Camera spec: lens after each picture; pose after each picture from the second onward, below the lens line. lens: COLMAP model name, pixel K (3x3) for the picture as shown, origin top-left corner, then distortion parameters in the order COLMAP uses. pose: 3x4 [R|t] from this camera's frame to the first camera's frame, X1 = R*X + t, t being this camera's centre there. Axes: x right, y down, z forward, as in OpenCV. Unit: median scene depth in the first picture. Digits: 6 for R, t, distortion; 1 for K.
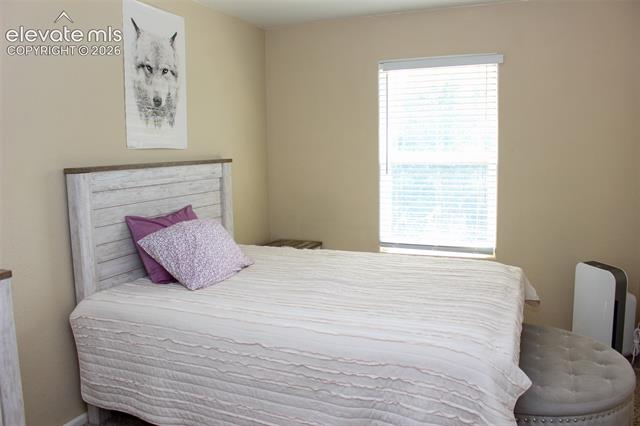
lens RADIAL K [[526.3, 0, 315.3], [0, 526.3, 208.2], [0, 0, 1]] dist [-0.123577, 0.064048]
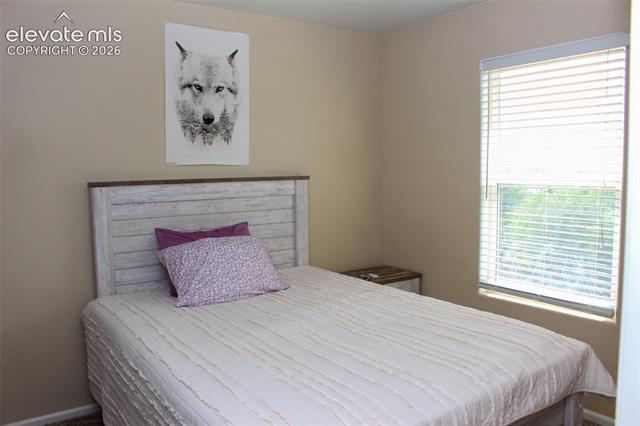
lens RADIAL K [[526.3, 0, 318.3], [0, 526.3, 210.9], [0, 0, 1]] dist [-0.123577, 0.064048]
pose [[0.849215, 0.054916, -0.525184, 0.451919], [-0.065233, 0.997869, -0.001139, -0.038635], [0.524003, 0.035227, 0.850988, 0.249030]]
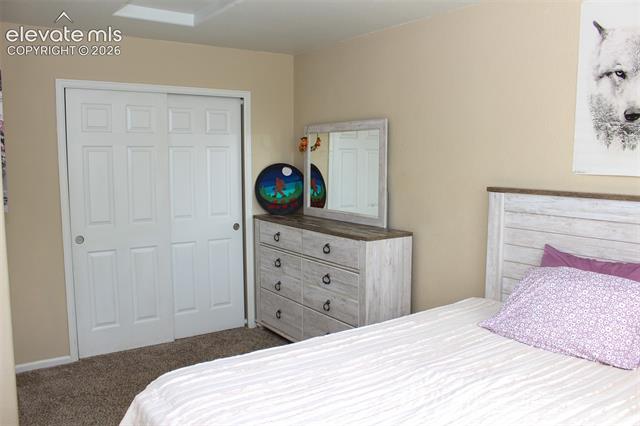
lens RADIAL K [[526.3, 0, 317.2], [0, 526.3, 218.4], [0, 0, 1]] dist [-0.123577, 0.064048]
pose [[-0.519195, 0.124259, -0.845574, 0.605877], [-0.086067, 0.976743, 0.196381, -0.169256], [0.850311, 0.174736, -0.496425, 1.040875]]
